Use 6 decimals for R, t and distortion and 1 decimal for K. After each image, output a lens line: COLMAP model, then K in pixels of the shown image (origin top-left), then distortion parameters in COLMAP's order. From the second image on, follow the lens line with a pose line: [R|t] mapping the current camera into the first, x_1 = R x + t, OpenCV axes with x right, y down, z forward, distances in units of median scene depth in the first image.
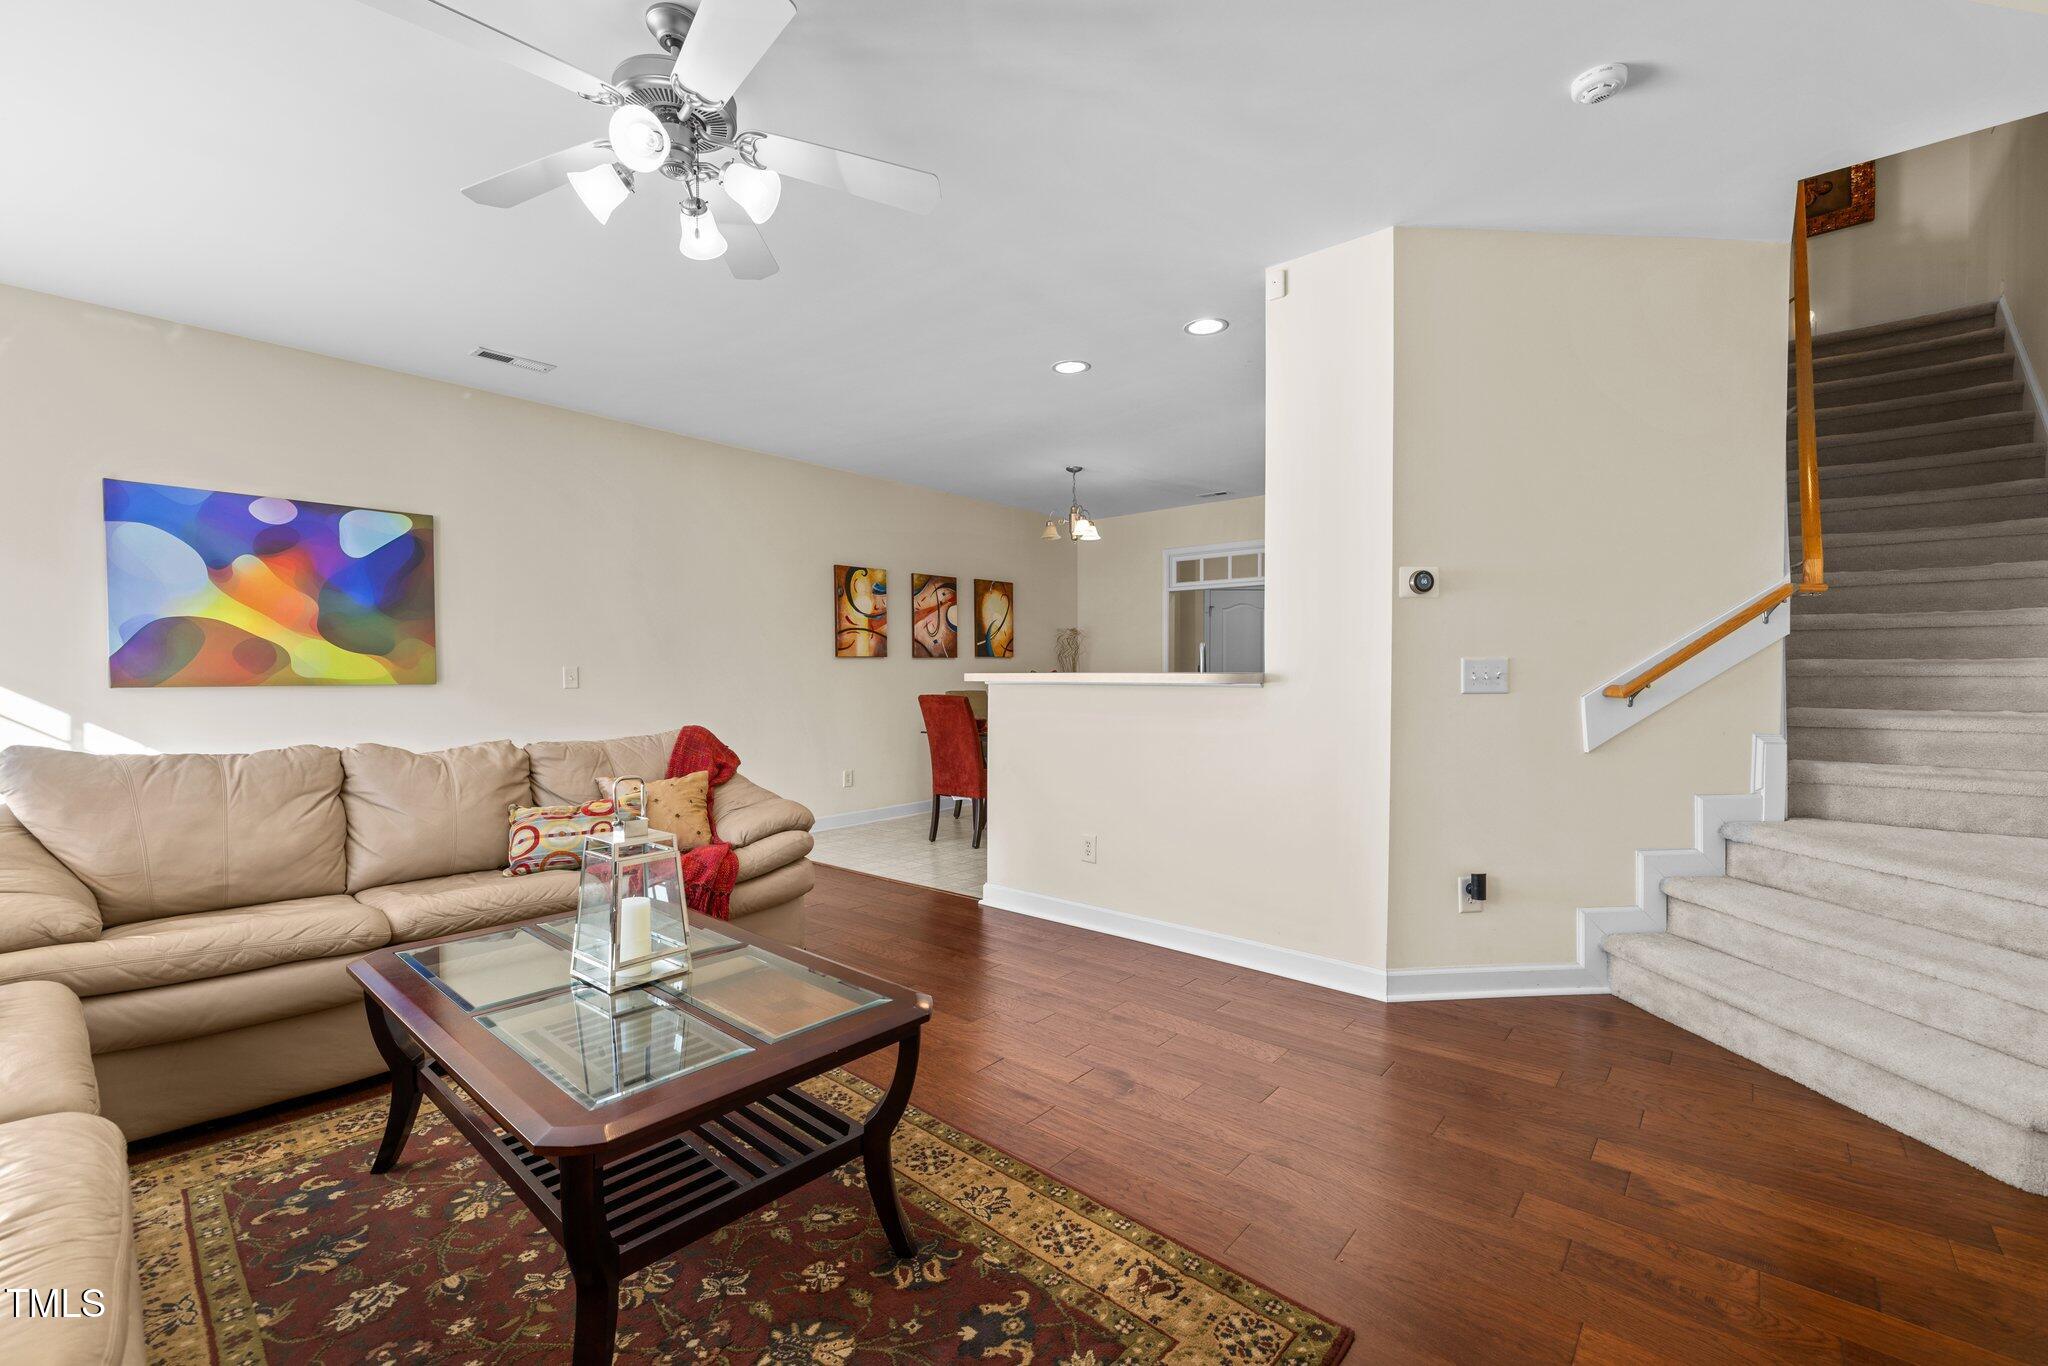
lens RADIAL K [[879.7, 0, 1022.9], [0, 879.7, 678.6], [0, 0, 1]] dist [0.001729, 0.000047]
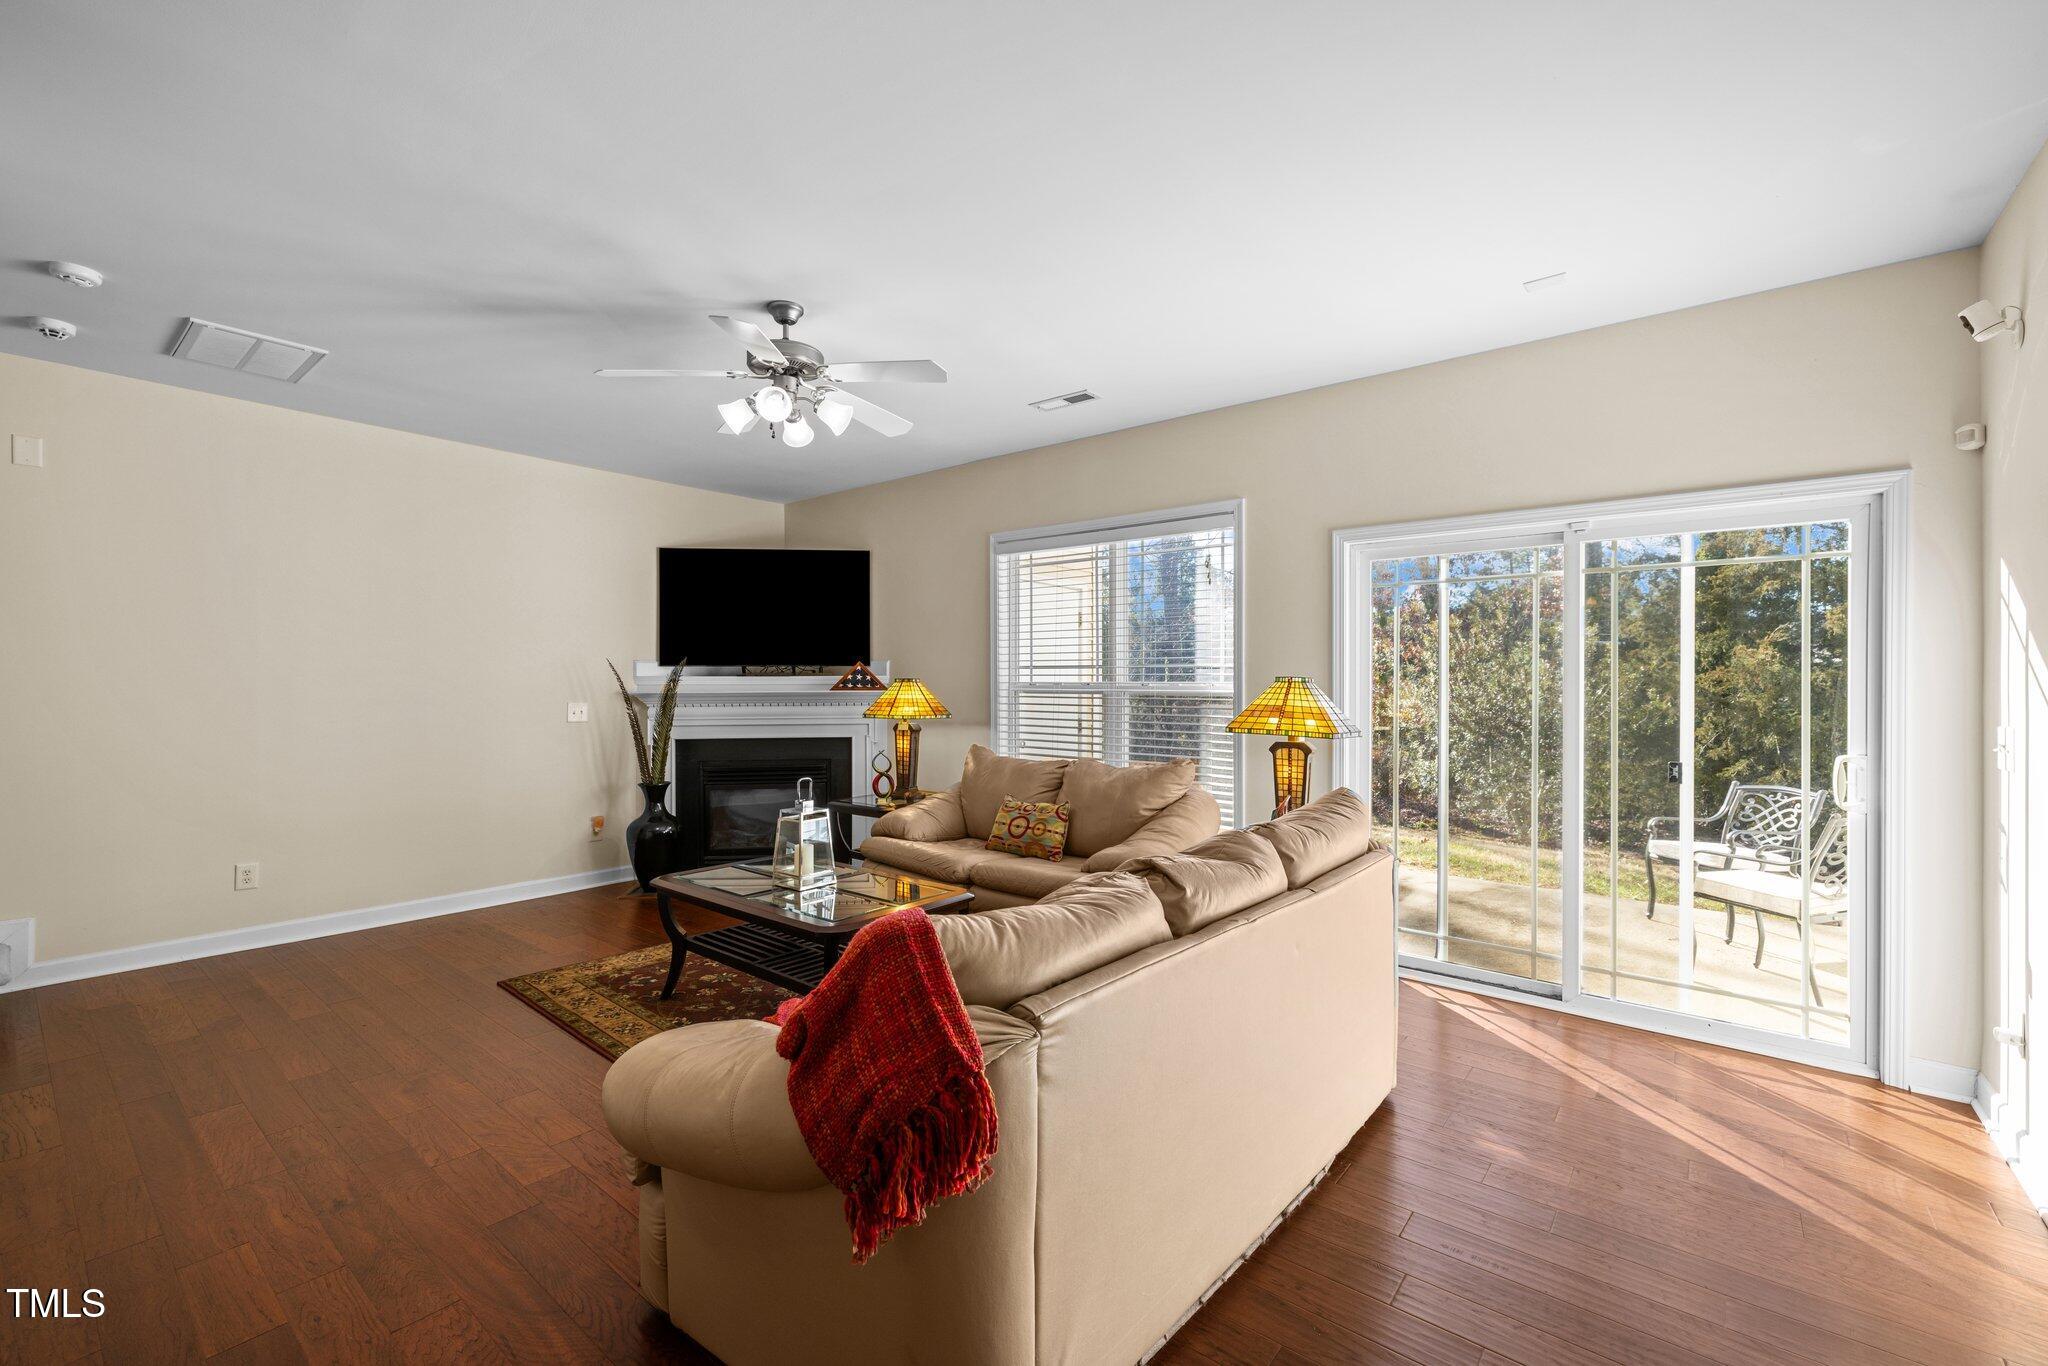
lens RADIAL K [[879.7, 0, 1019.8], [0, 879.7, 689.2], [0, 0, 1]] dist [0.001729, 0.000047]
pose [[-0.999918, 0.001191, -0.012717, -0.942588], [0.001083, 0.999963, 0.008528, -0.095042], [0.012727, 0.008514, -0.999883, 3.077154]]
